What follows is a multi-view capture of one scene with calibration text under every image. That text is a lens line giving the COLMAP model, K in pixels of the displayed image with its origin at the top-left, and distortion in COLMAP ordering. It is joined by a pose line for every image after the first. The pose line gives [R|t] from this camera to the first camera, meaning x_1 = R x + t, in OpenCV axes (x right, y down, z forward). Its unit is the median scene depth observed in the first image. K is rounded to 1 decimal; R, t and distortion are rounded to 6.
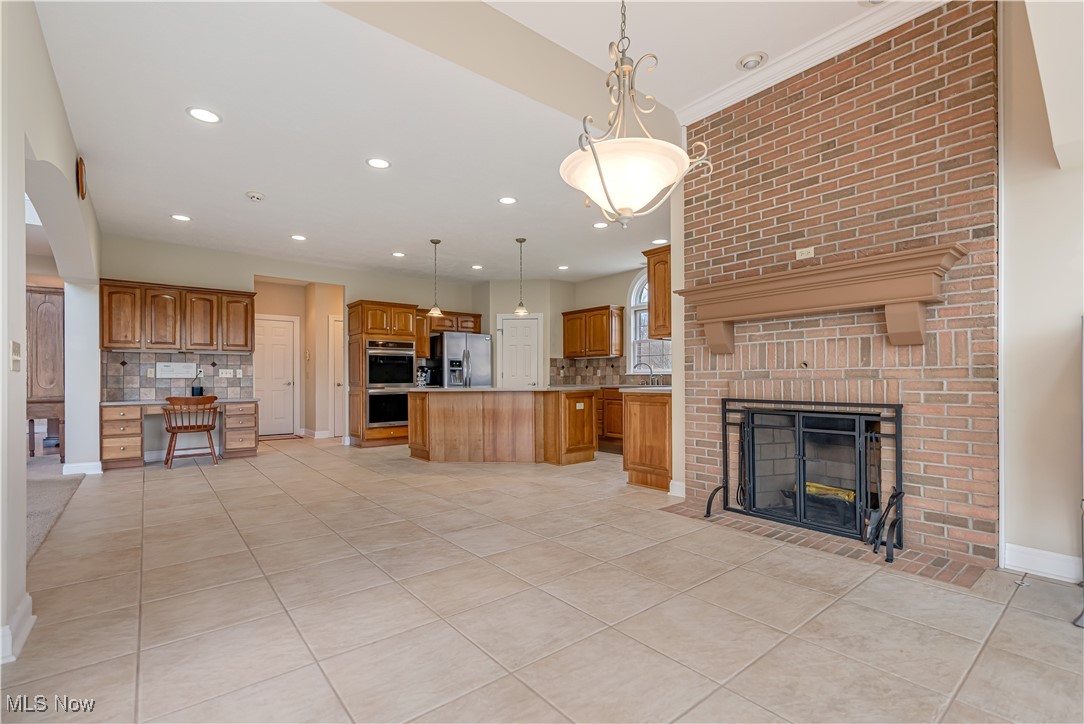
lens RADIAL K [[496.0, 0, 543.3], [0, 496.0, 370.4], [0, 0, 1]] dist [-0.006303, 0.000796]
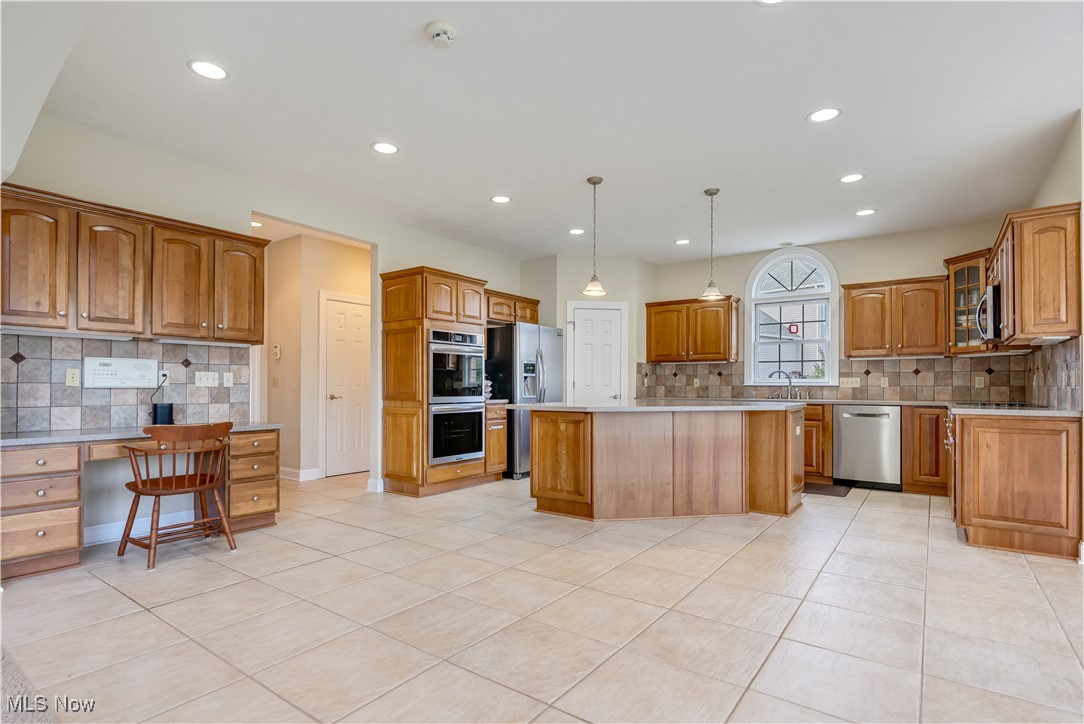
lens RADIAL K [[545.1, 0, 543.2], [0, 545.1, 380.2], [0, 0, 1]] dist [-0.004727, -0.001392]
pose [[0.964947, 0.009878, 0.262260, -0.455091], [-0.011940, 0.999909, 0.006270, -0.001403], [-0.262174, -0.009182, 0.964977, 0.314930]]
